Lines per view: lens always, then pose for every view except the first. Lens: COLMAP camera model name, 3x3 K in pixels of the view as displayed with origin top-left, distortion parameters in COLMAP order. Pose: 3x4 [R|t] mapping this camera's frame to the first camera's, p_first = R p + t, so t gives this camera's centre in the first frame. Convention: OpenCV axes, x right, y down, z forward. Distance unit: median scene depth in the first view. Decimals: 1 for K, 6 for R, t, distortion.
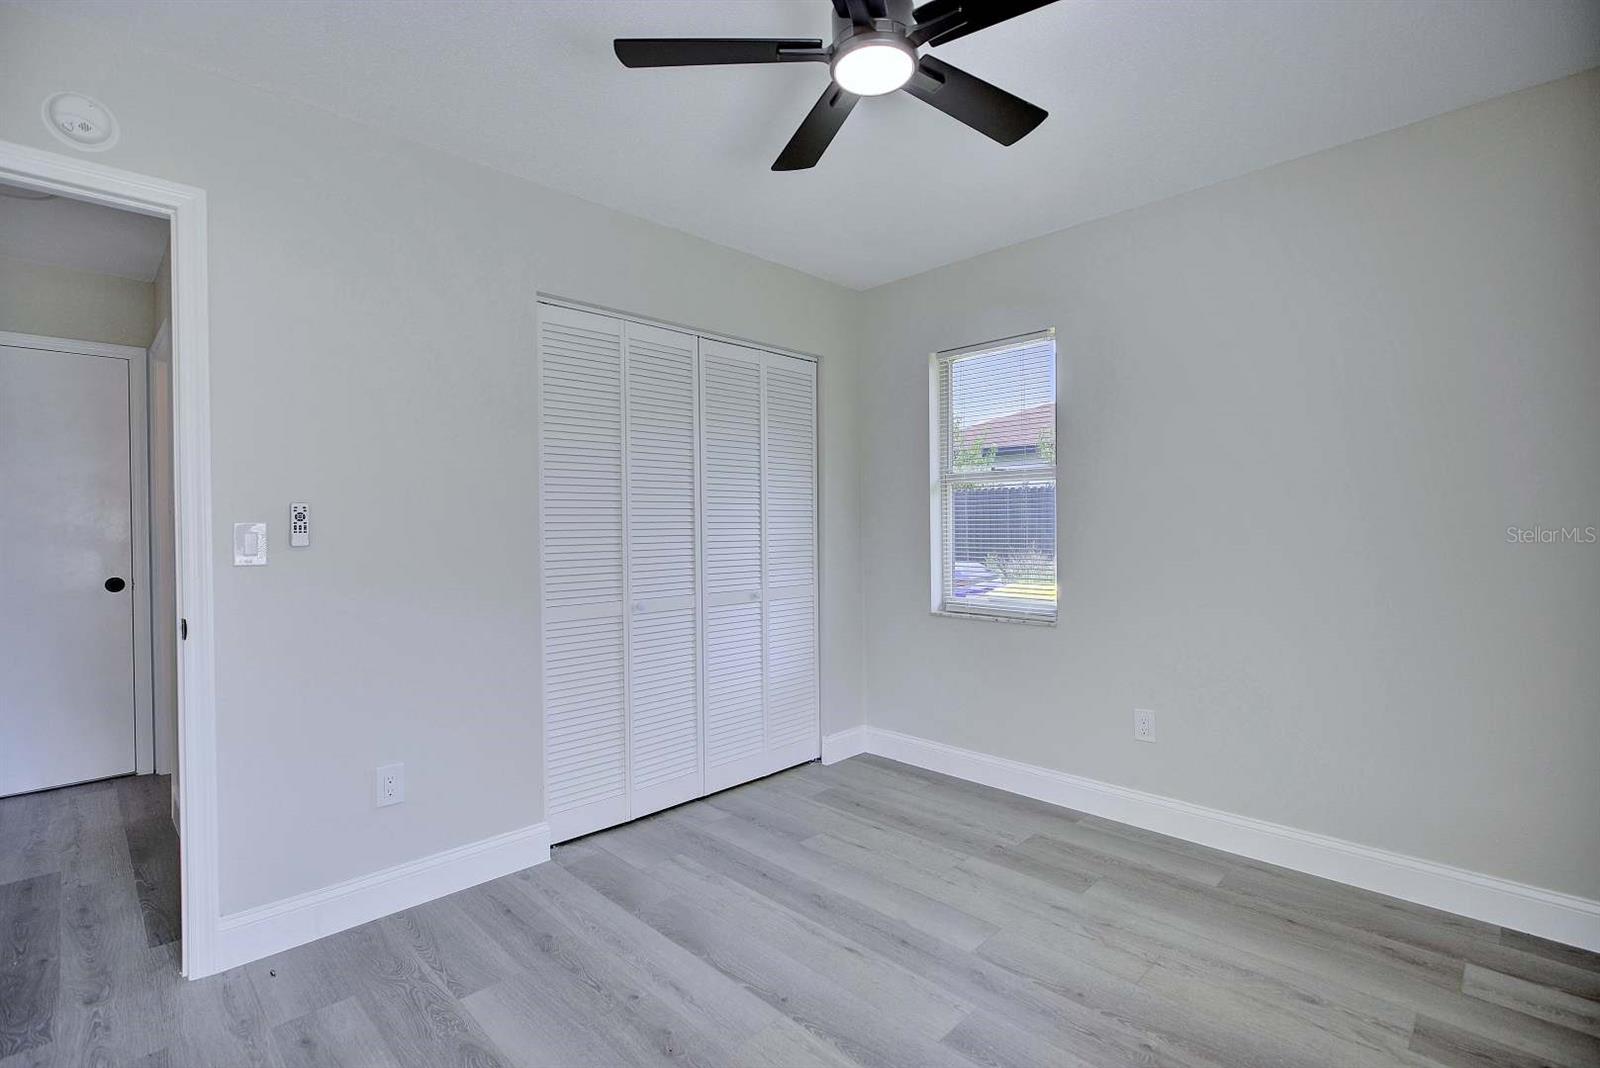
lens RADIAL K [[739.6, 0, 791.4], [0, 739.6, 533.5], [0, 0, 1]] dist [0.003106, 0.000185]
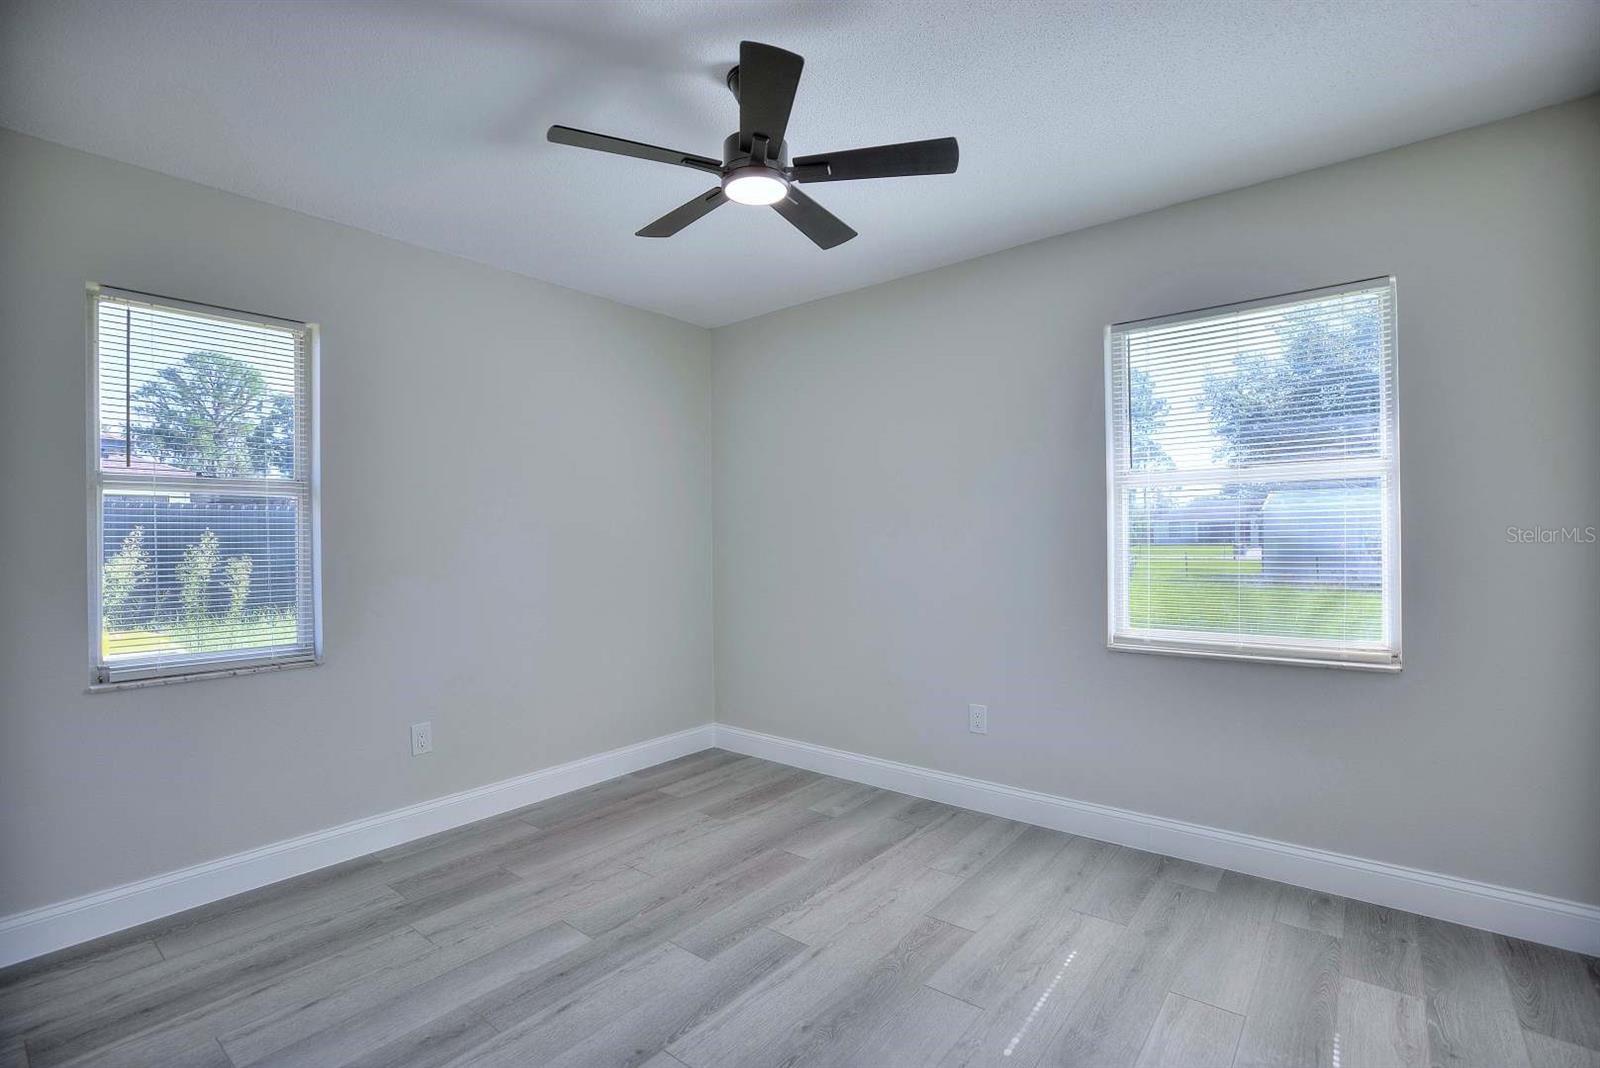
lens RADIAL K [[739.6, 0, 796.4], [0, 739.6, 538.3], [0, 0, 1]] dist [0.003106, 0.000185]
pose [[-0.107653, 0.011068, 0.994127, -0.777758], [0.015091, 0.999841, -0.009498, -0.011072], [-0.994074, 0.013980, -0.107803, 0.709893]]
